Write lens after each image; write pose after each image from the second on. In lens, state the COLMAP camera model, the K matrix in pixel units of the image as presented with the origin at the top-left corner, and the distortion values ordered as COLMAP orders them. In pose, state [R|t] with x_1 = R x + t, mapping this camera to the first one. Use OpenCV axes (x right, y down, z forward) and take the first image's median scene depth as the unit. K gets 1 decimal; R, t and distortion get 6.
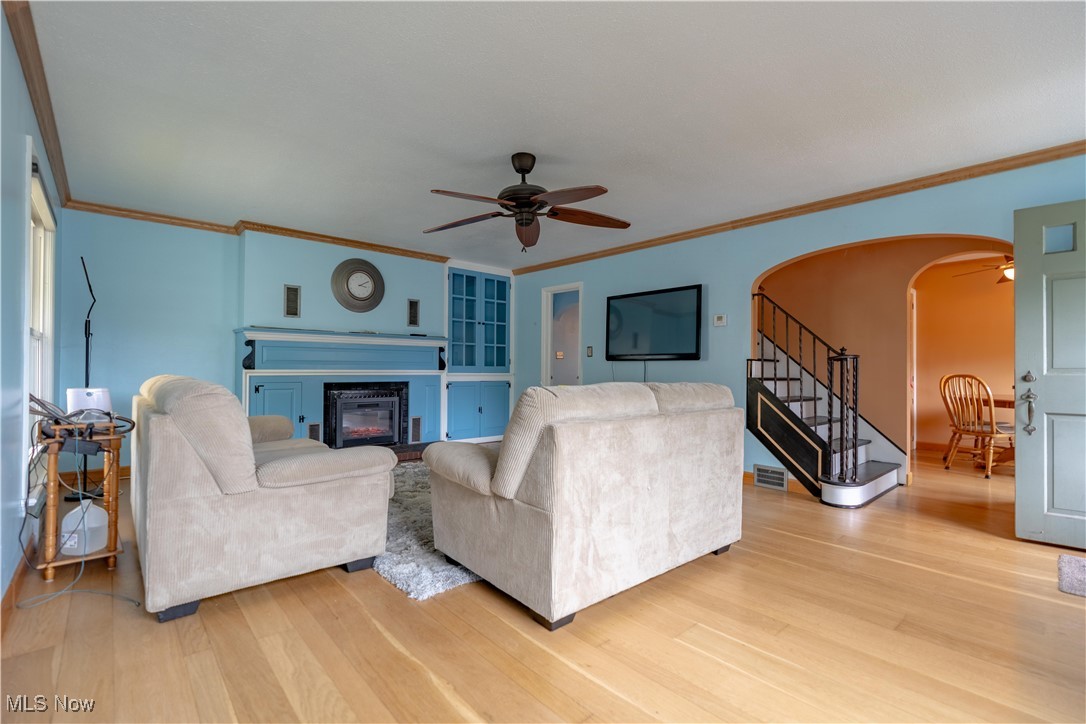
lens RADIAL K [[485.7, 0, 543.5], [0, 485.7, 364.1], [0, 0, 1]] dist [-0.009907, 0.004112]
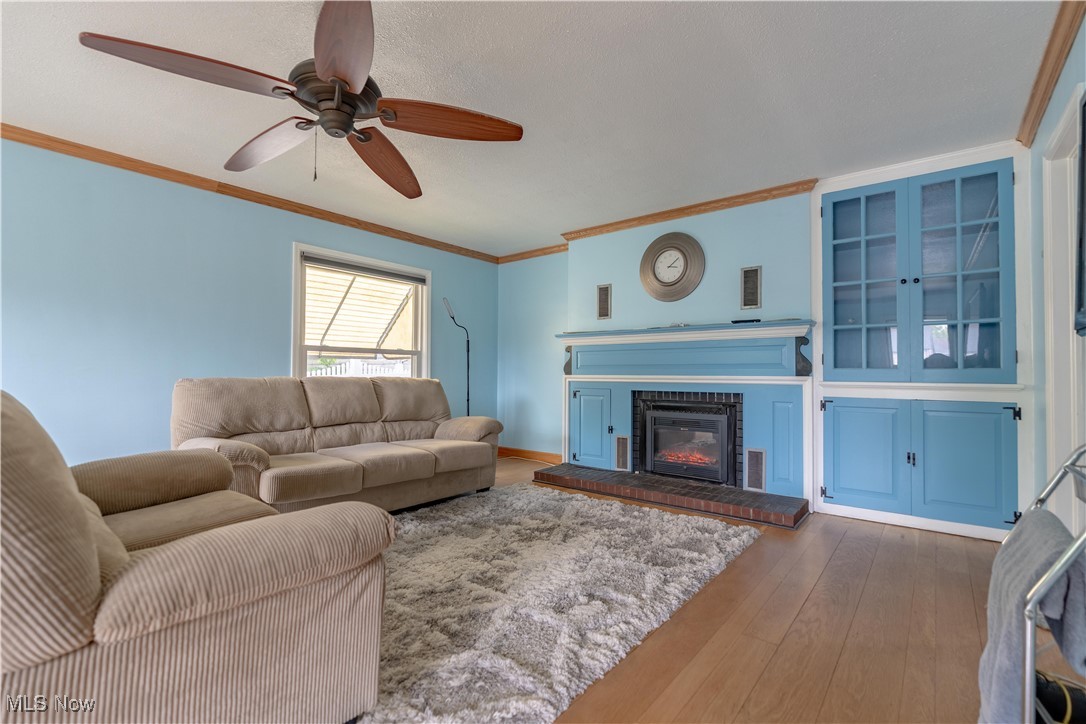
lens RADIAL K [[485.7, 0, 546.6], [0, 485.7, 365.2], [0, 0, 1]] dist [-0.009907, 0.004112]
pose [[0.162189, -0.026315, -0.986409, 0.350110], [0.002677, 0.999652, -0.026228, 0.015239], [0.986756, 0.001614, 0.162203, 0.676478]]
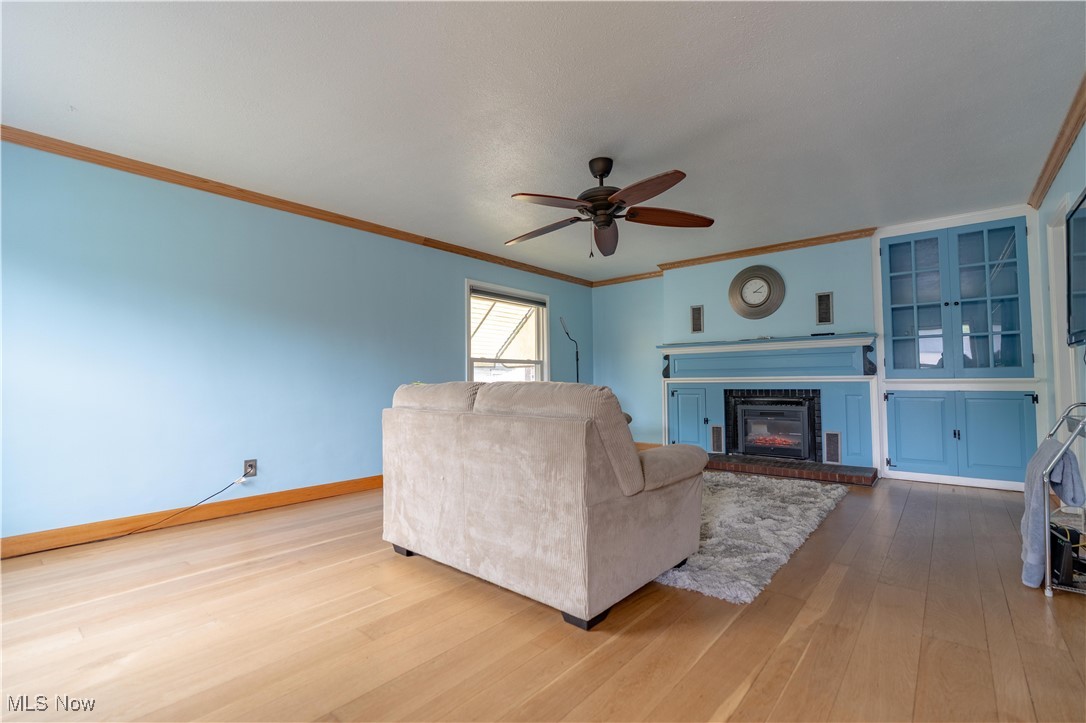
lens RADIAL K [[485.7, 0, 545.2], [0, 485.7, 362.6], [0, 0, 1]] dist [-0.009907, 0.004112]
pose [[0.145631, -0.047518, -0.988197, 0.532192], [0.018331, 0.998804, -0.045326, 0.019728], [0.989169, -0.011514, 0.146327, 0.424711]]
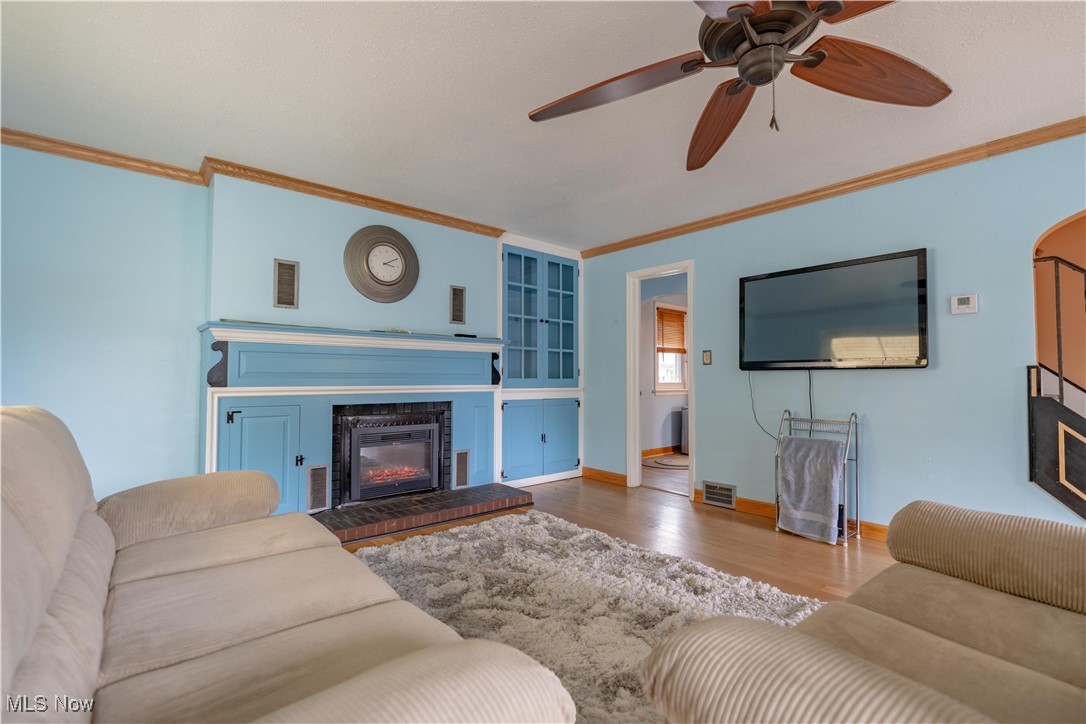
lens RADIAL K [[485.7, 0, 542.4], [0, 485.7, 364.3], [0, 0, 1]] dist [-0.009907, 0.004112]
pose [[0.999752, -0.006562, -0.021274, -0.139082], [0.006125, 0.999771, -0.020520, -0.002872], [0.021404, 0.020385, 0.999563, 0.312998]]
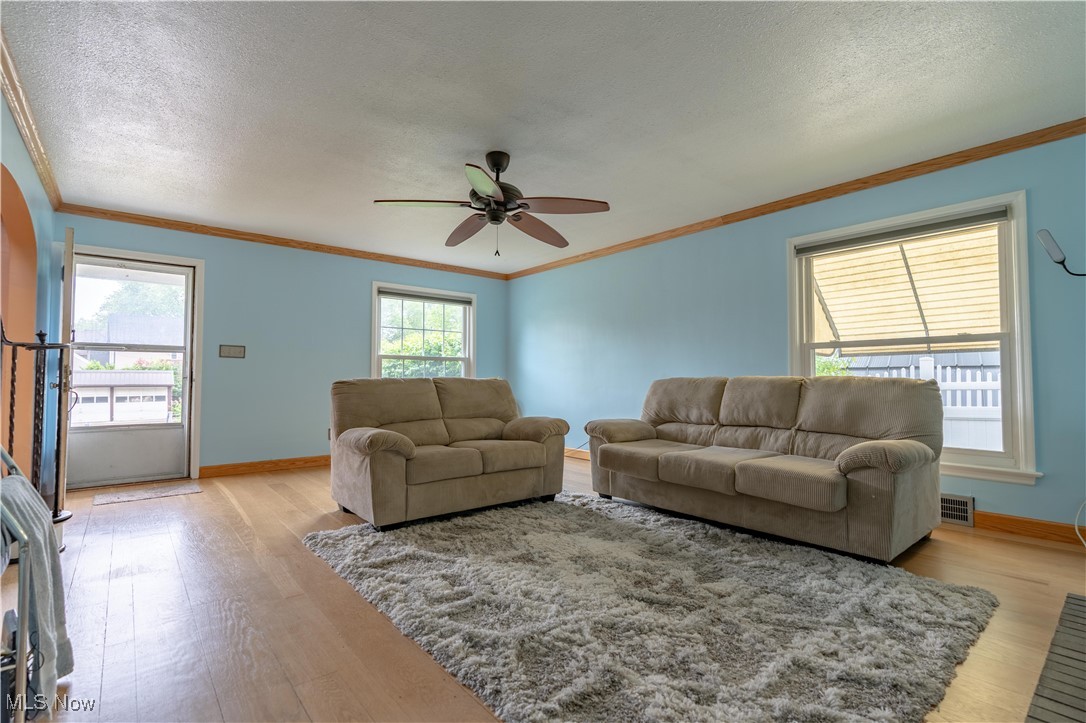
lens RADIAL K [[507.2, 0, 540.0], [0, 507.2, 363.6], [0, 0, 1]] dist [-0.010840, 0.003455]
pose [[-0.999275, -0.005888, 0.037613, -0.100930], [-0.007389, 0.999177, -0.039887, 0.024794], [-0.037347, -0.040136, -0.998496, 1.176890]]
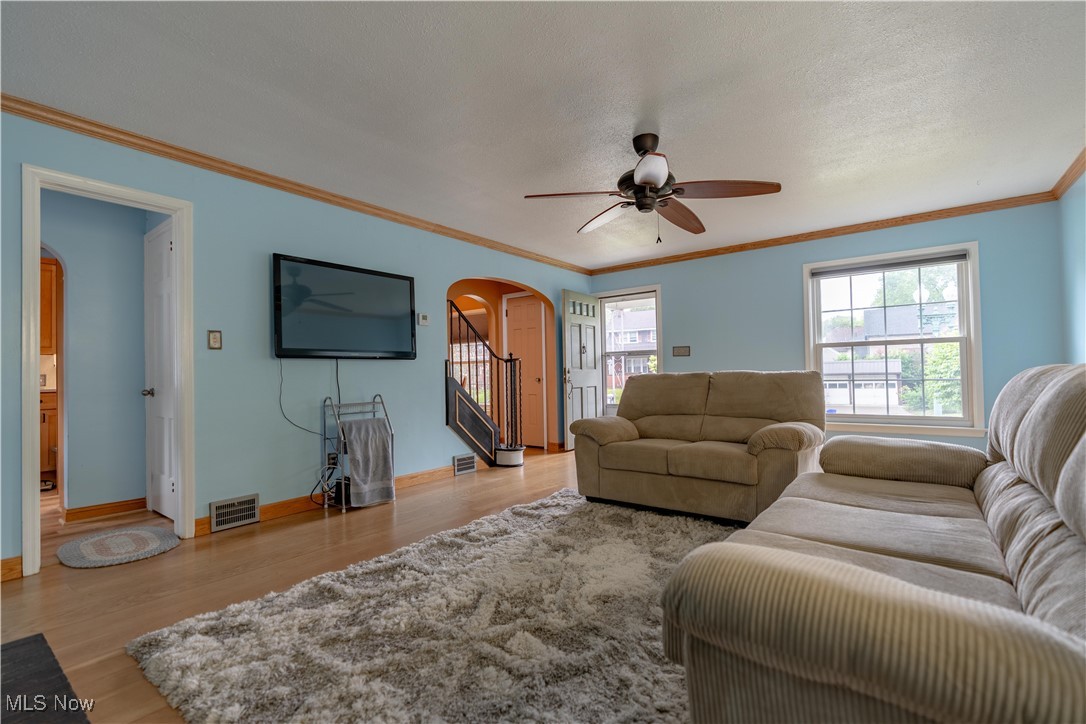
lens RADIAL K [[485.7, 0, 543.8], [0, 485.7, 367.2], [0, 0, 1]] dist [-0.009907, 0.004112]
pose [[-0.185218, 0.010889, 0.982637, -0.538898], [0.009237, 0.999914, -0.009339, 0.014262], [-0.982654, 0.007347, -0.185303, 0.799957]]
